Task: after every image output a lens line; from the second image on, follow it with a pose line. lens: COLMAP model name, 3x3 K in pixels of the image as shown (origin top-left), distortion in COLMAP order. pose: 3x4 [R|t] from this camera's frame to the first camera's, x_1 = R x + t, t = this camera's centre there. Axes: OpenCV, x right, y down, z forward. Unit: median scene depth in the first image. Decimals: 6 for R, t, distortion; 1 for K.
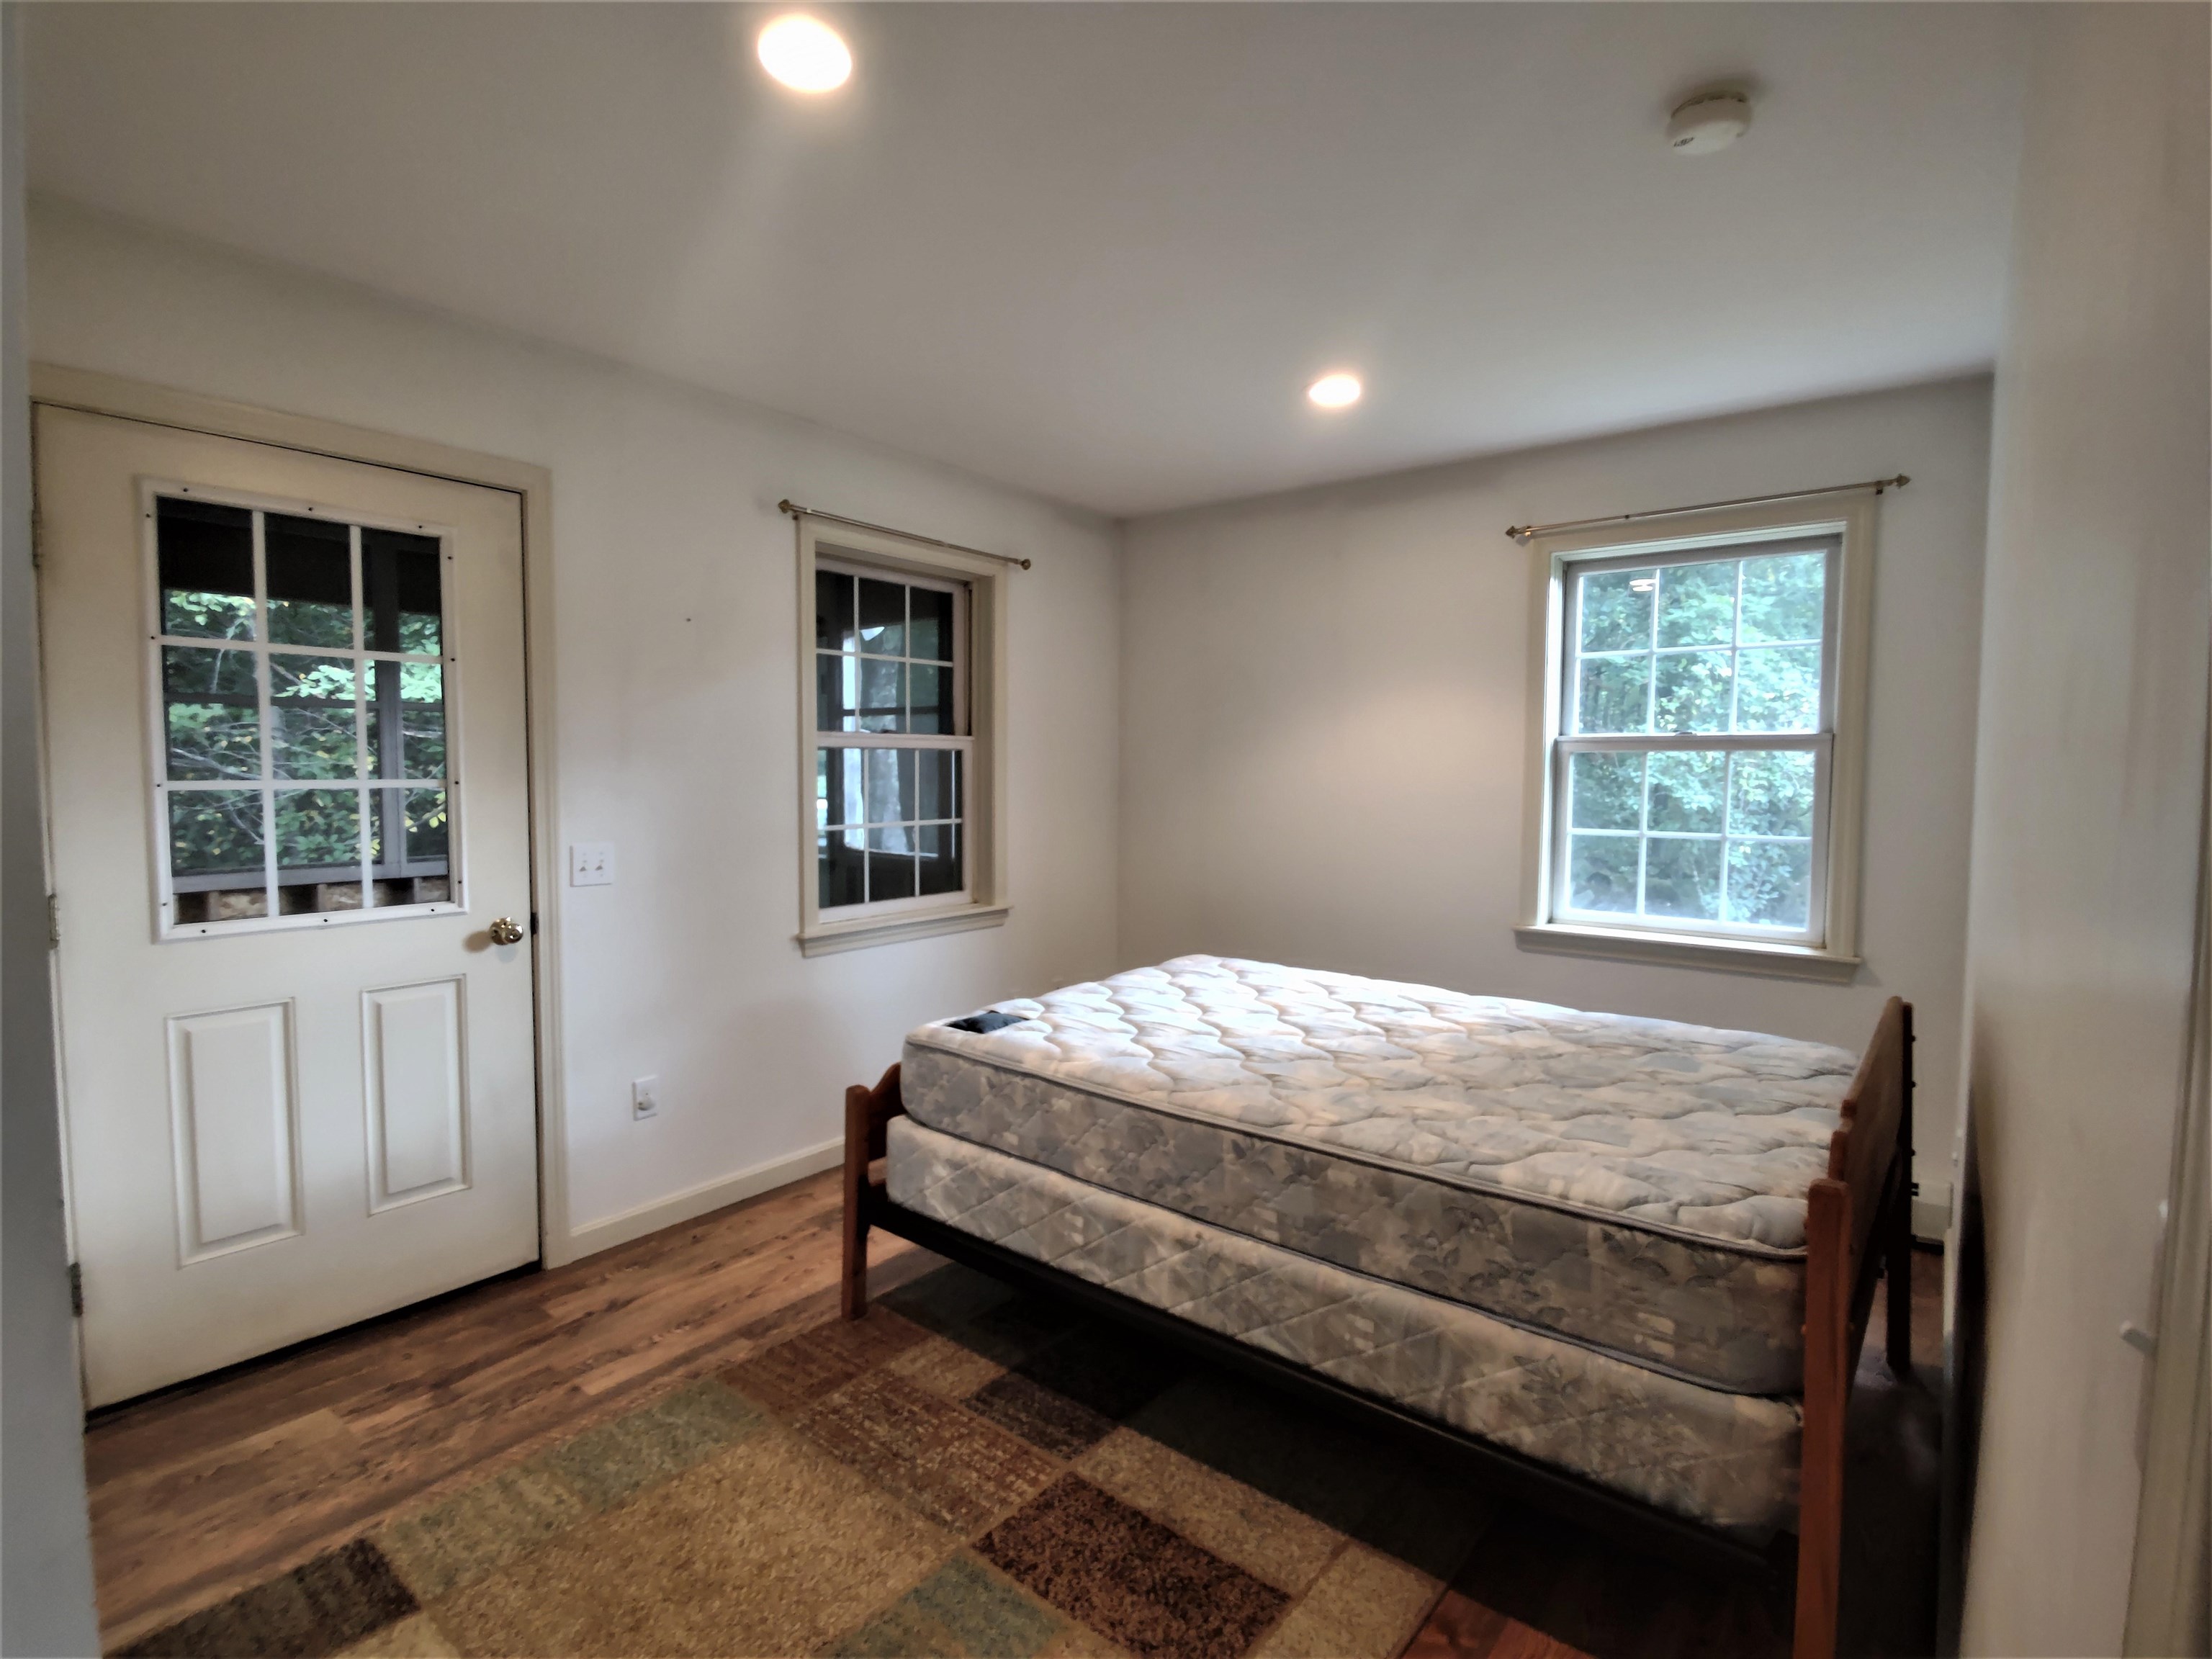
lens RADIAL K [[1073.9, 0, 1104.9], [0, 1073.9, 827.6], [0, 0, 1]] dist [-0.006619, -0.001151]
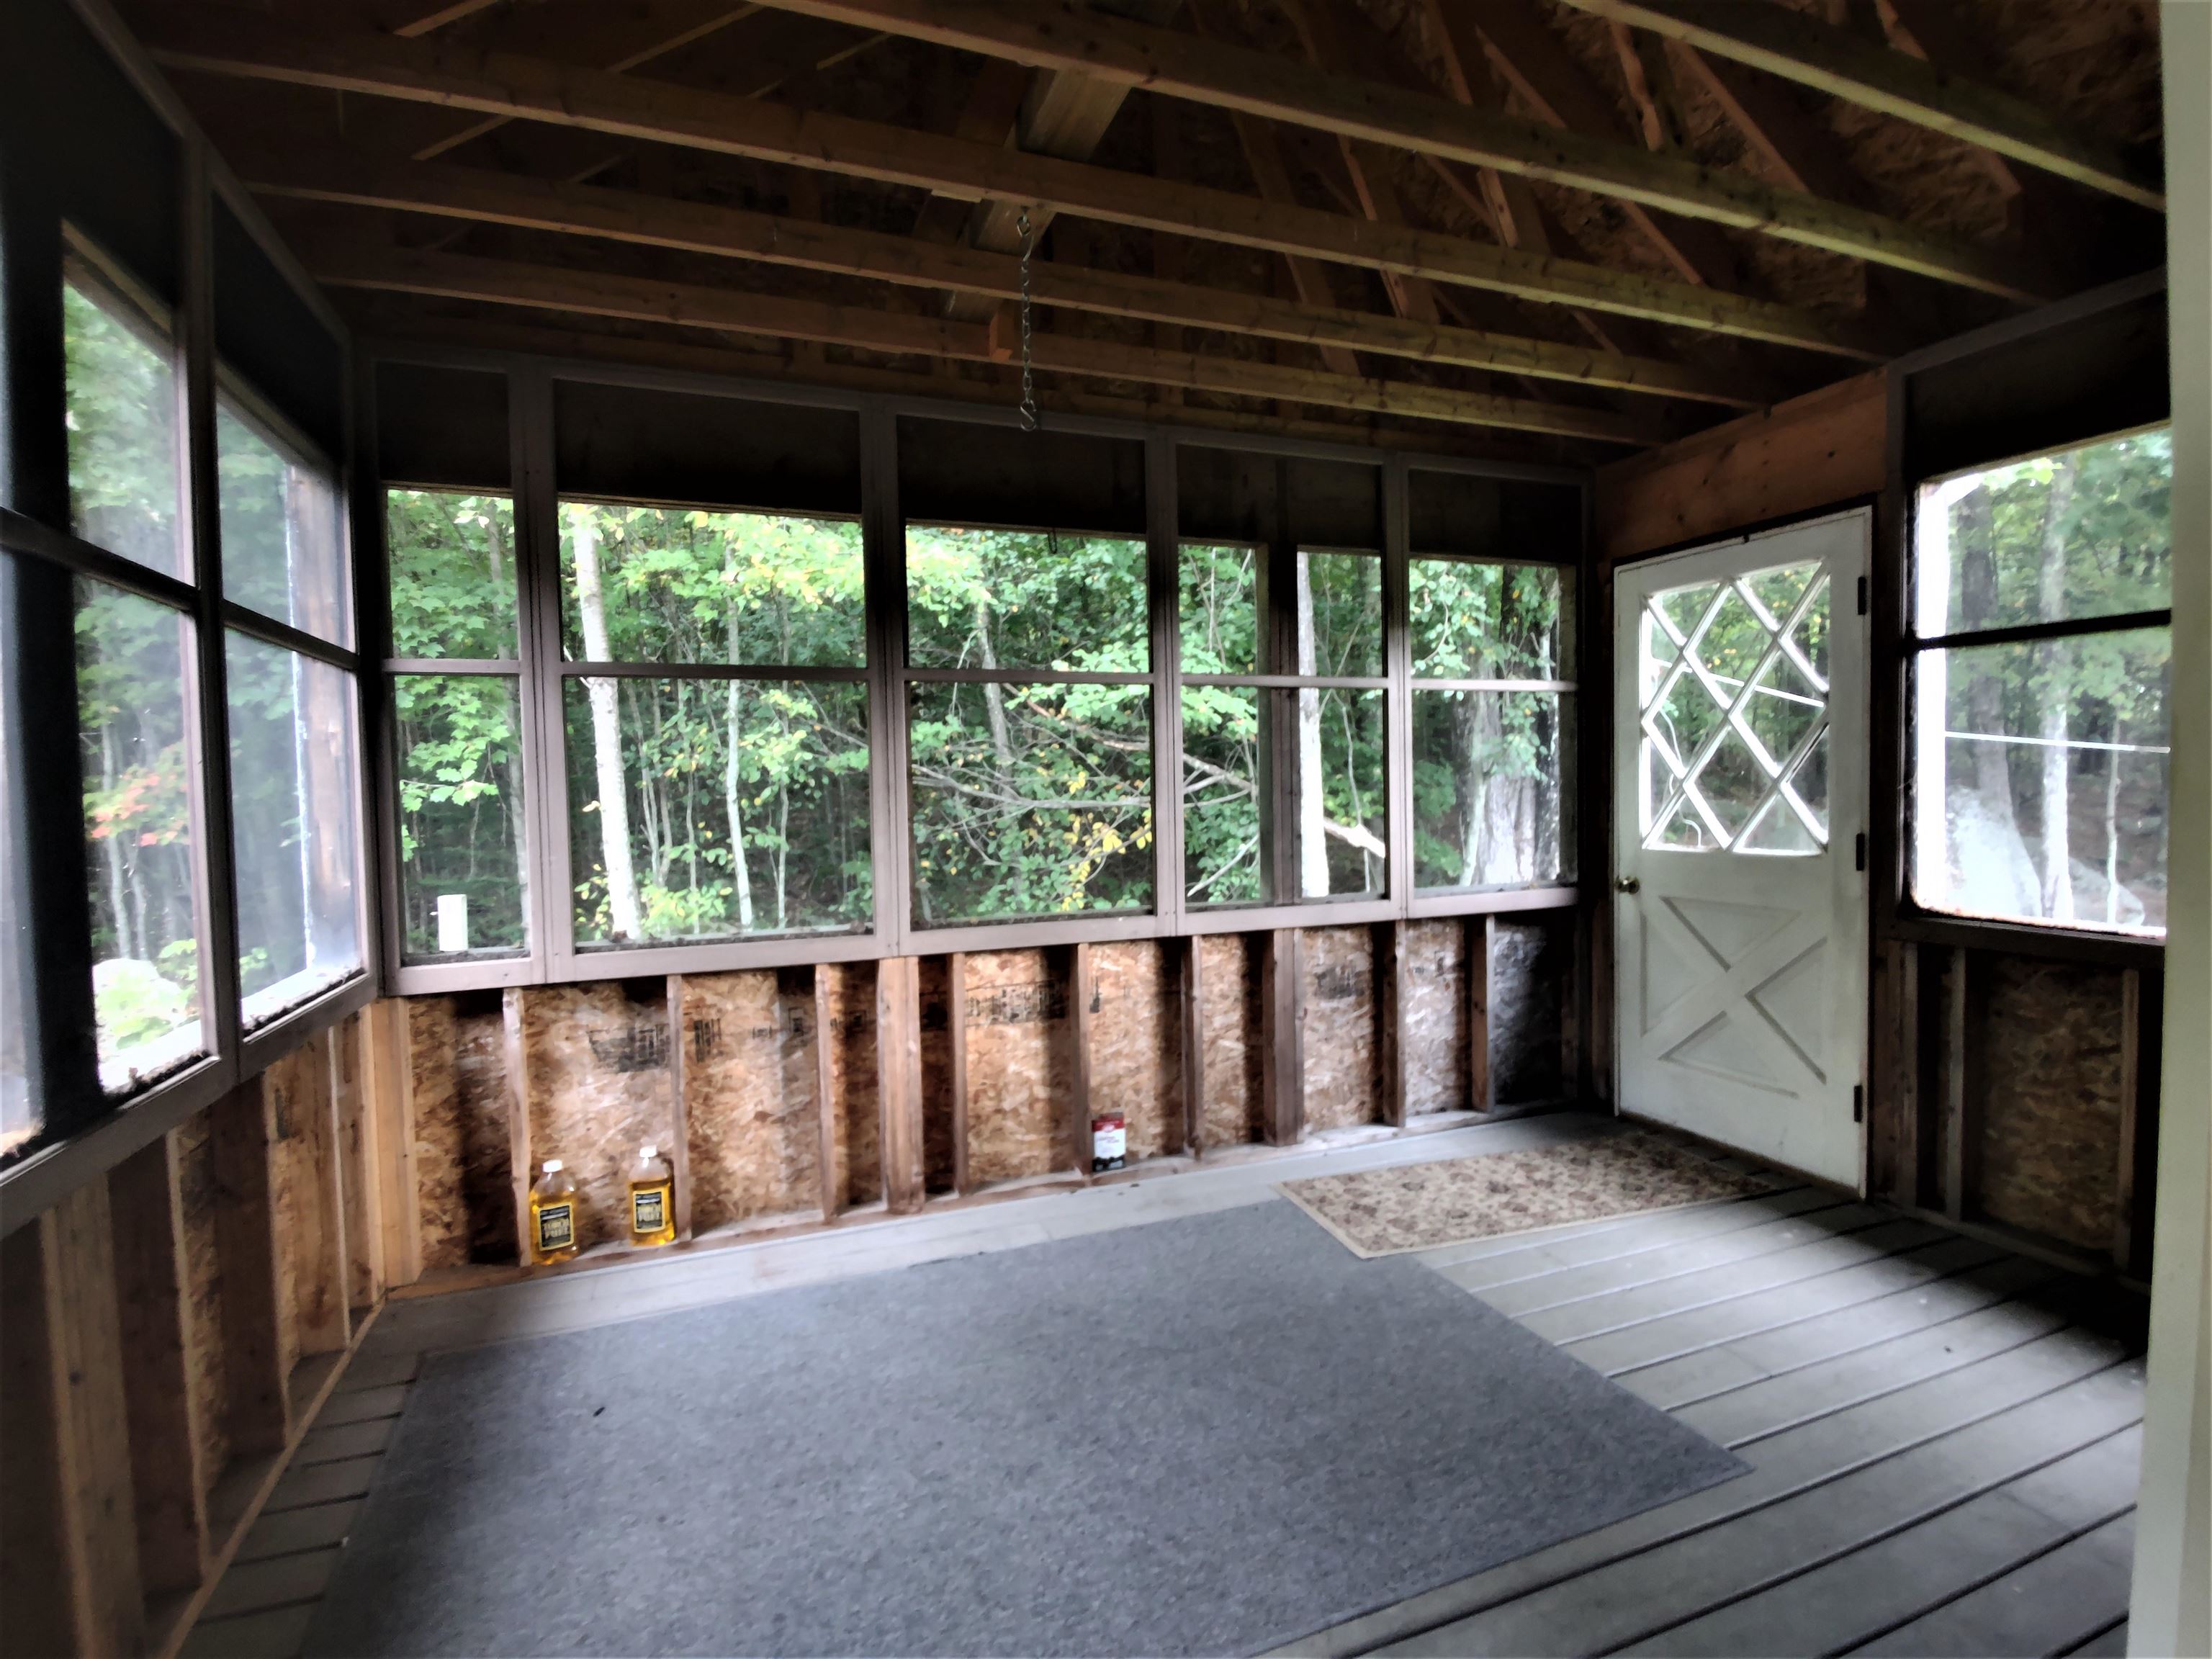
lens RADIAL K [[1073.9, 0, 1115.7], [0, 1073.9, 830.2], [0, 0, 1]] dist [-0.006619, -0.001151]
pose [[0.857912, -0.000538, -0.513796, -0.190545], [-0.005533, 0.999932, -0.010285, -0.006300], [0.513766, 0.011666, 0.857851, 0.222492]]
